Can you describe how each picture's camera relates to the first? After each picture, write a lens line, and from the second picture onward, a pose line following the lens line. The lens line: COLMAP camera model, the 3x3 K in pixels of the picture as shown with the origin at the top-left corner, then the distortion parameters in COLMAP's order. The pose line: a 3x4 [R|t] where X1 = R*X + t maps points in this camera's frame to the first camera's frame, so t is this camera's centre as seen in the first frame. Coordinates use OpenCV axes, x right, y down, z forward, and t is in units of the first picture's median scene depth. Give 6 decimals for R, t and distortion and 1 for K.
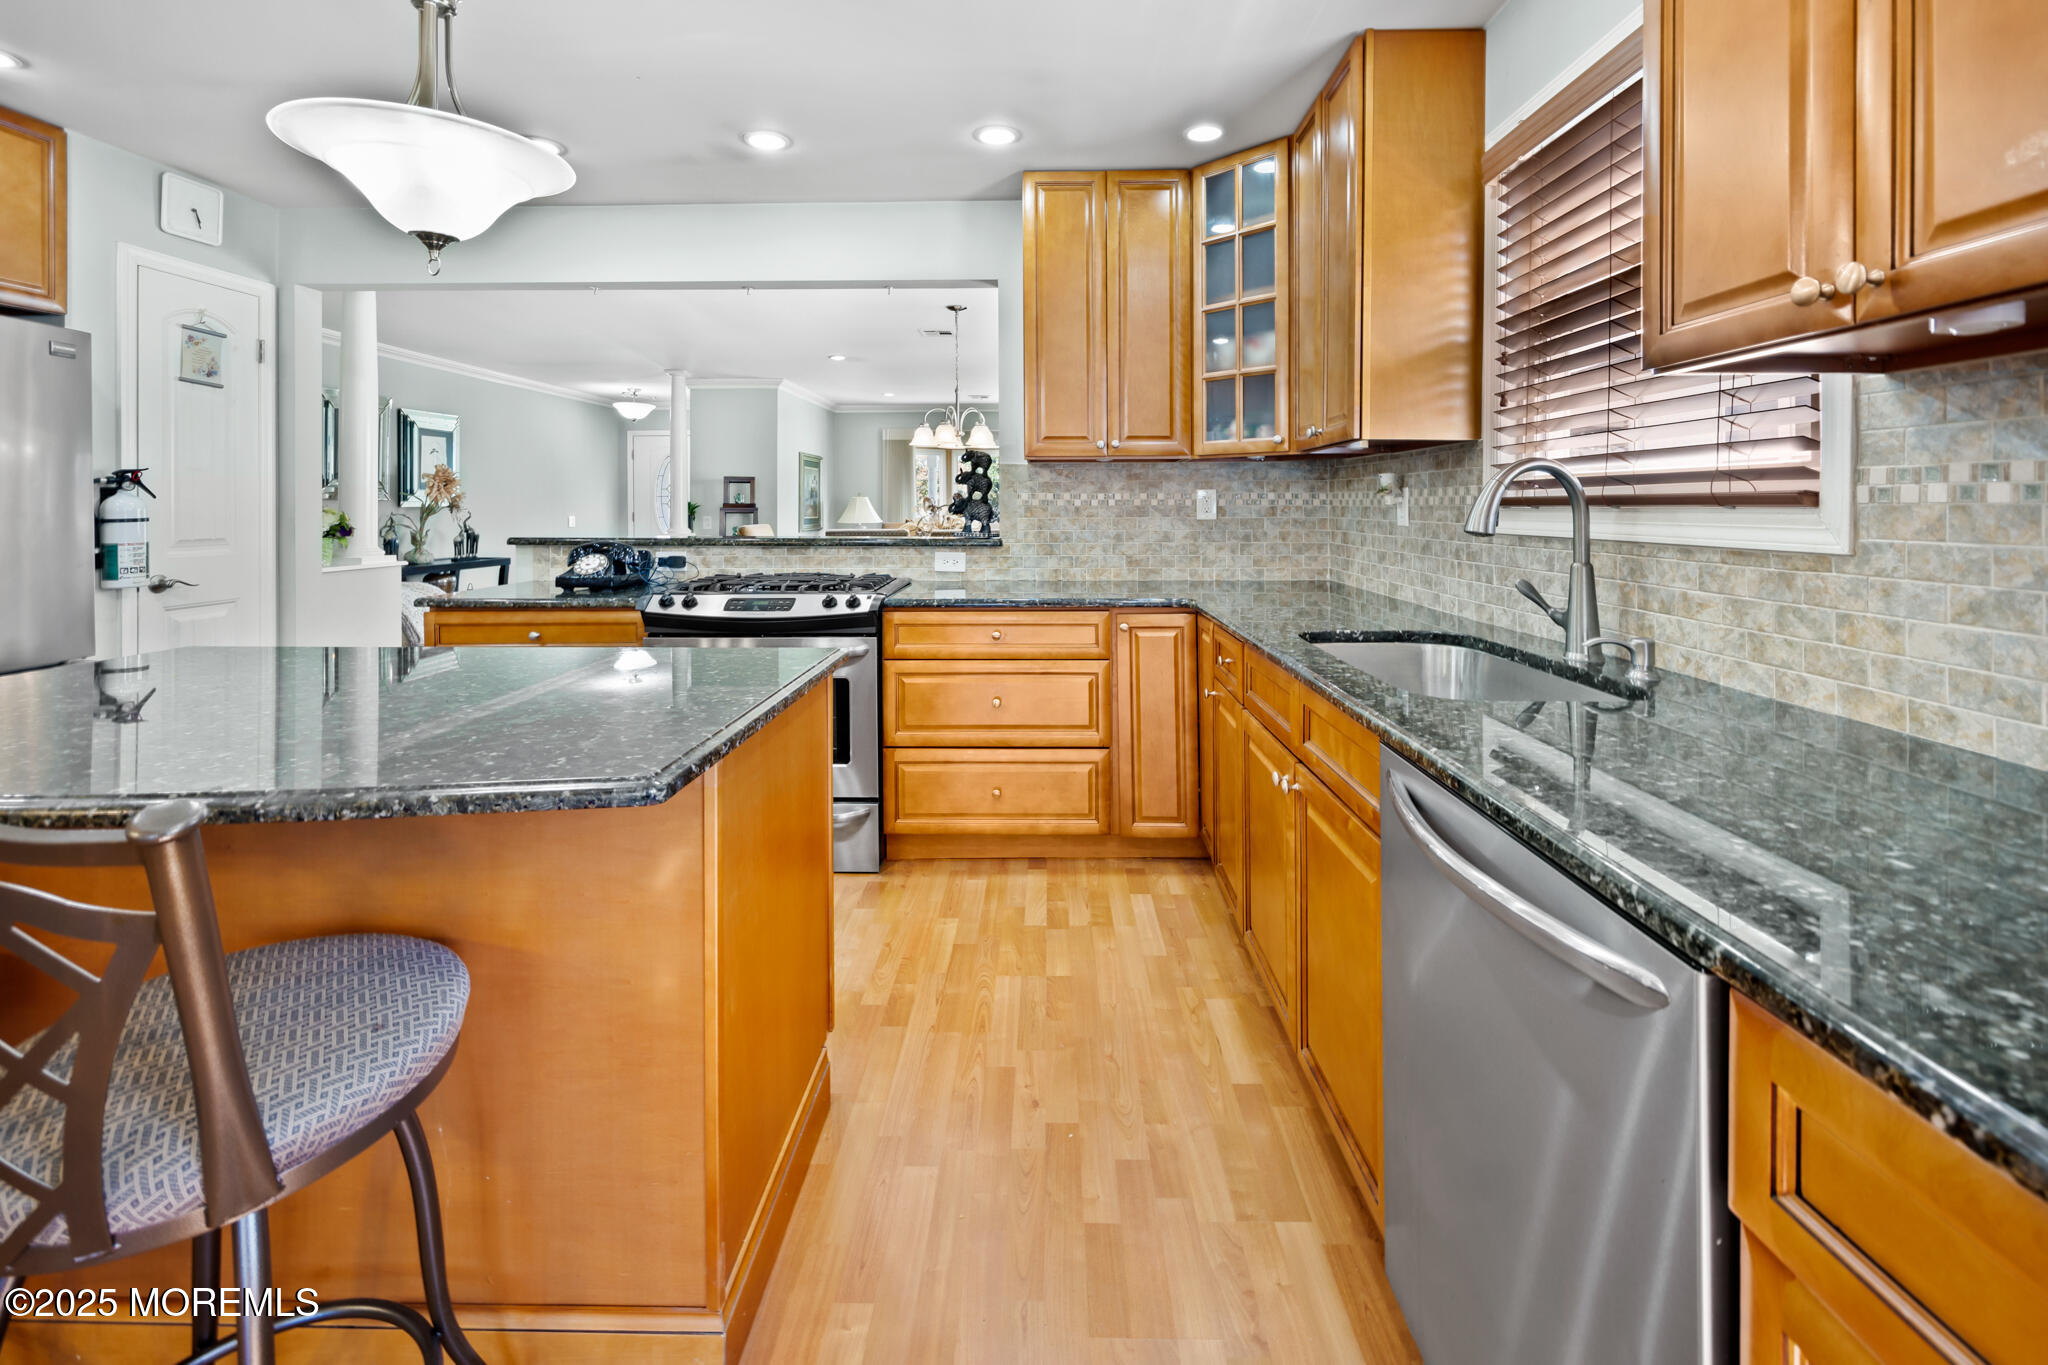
lens RADIAL K [[854.7, 0, 1068.6], [0, 854.7, 620.9], [0, 0, 1]] dist [-0.002497, -0.000062]
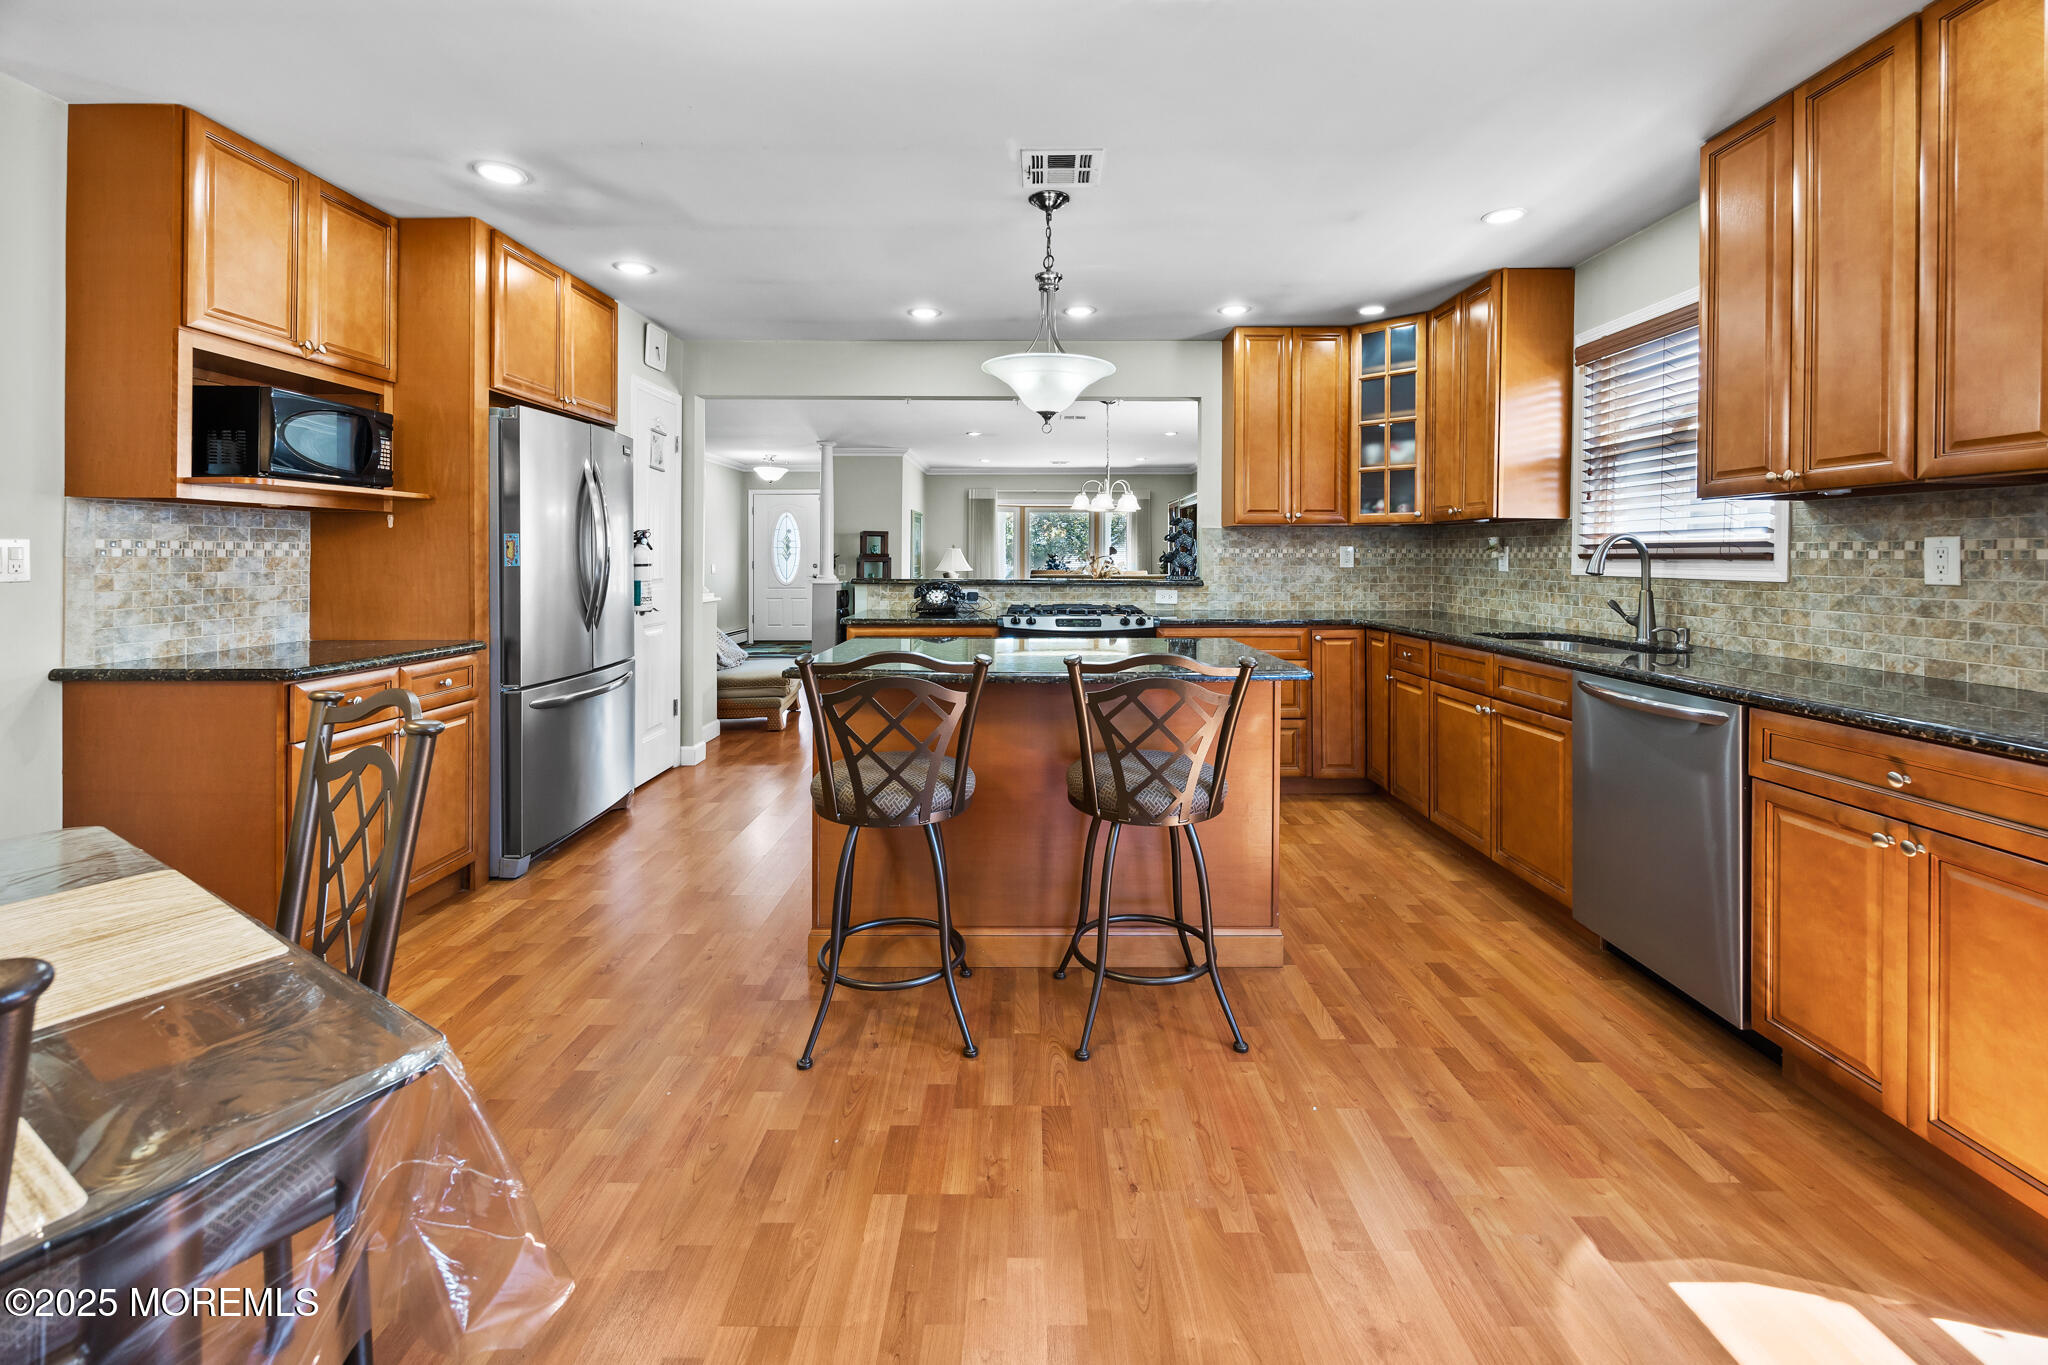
lens RADIAL K [[840.8, 0, 1059.3], [0, 840.8, 677.9], [0, 0, 1]] dist [-0.000210, 0.000011]
pose [[0.999683, -0.000673, 0.025187, -0.471666], [0.000413, 0.999947, 0.010330, 0.067828], [-0.025193, -0.010317, 0.999629, -0.521258]]
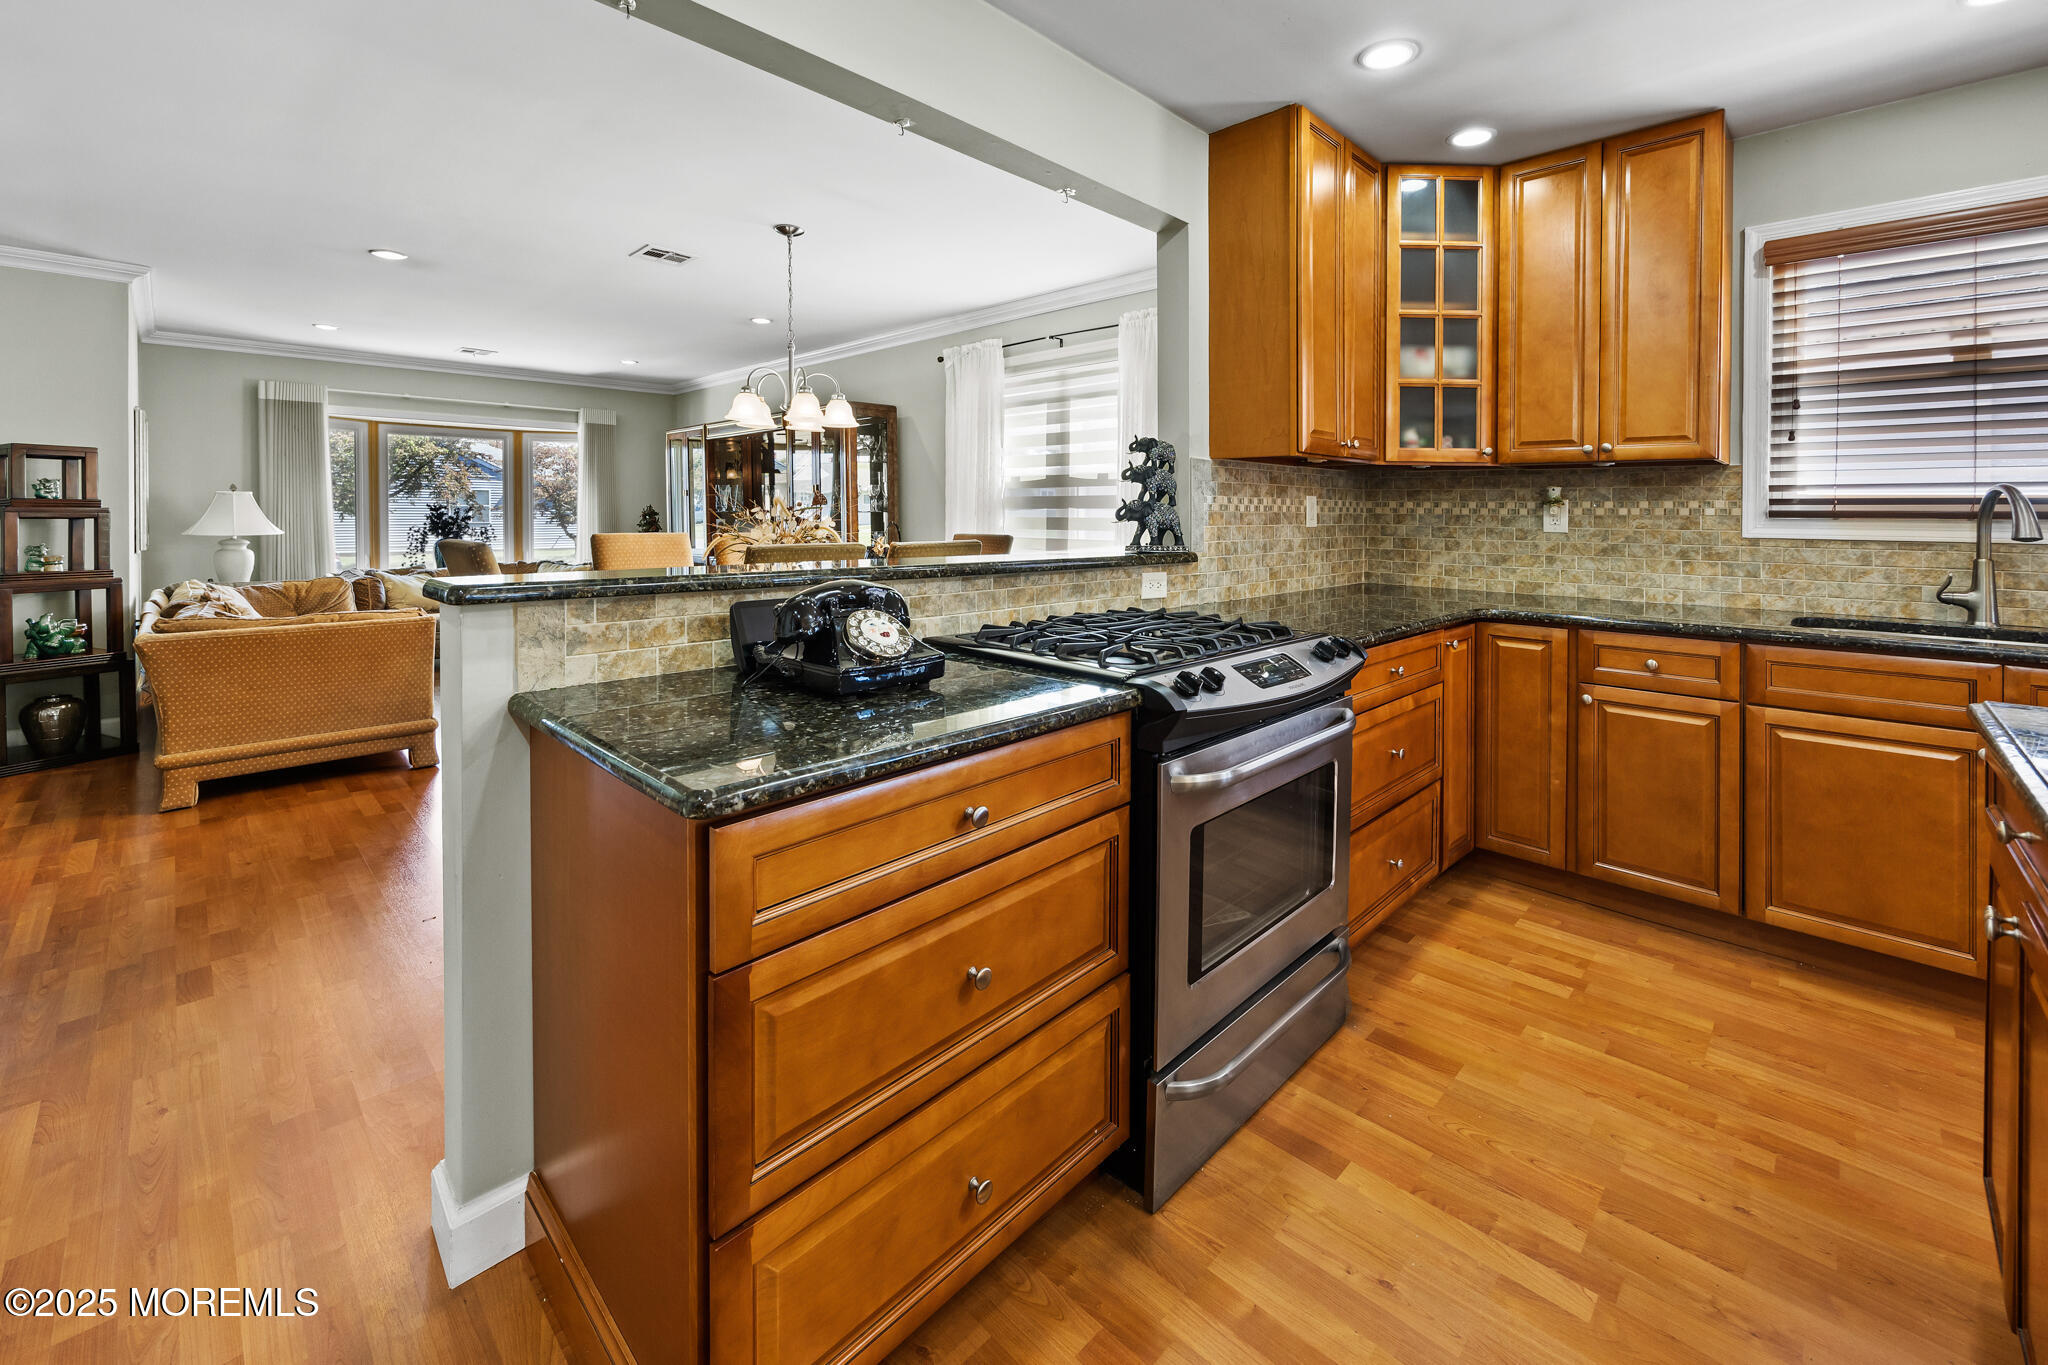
lens RADIAL K [[826.3, 0, 1025.8], [0, 826.3, 587.9], [0, 0, 1]] dist [-0.010497, -0.000238]
pose [[0.697953, -0.058088, 0.713784, -0.986569], [0.086628, 0.996234, -0.003633, -0.099787], [-0.710885, 0.064370, 0.700357, 0.777390]]
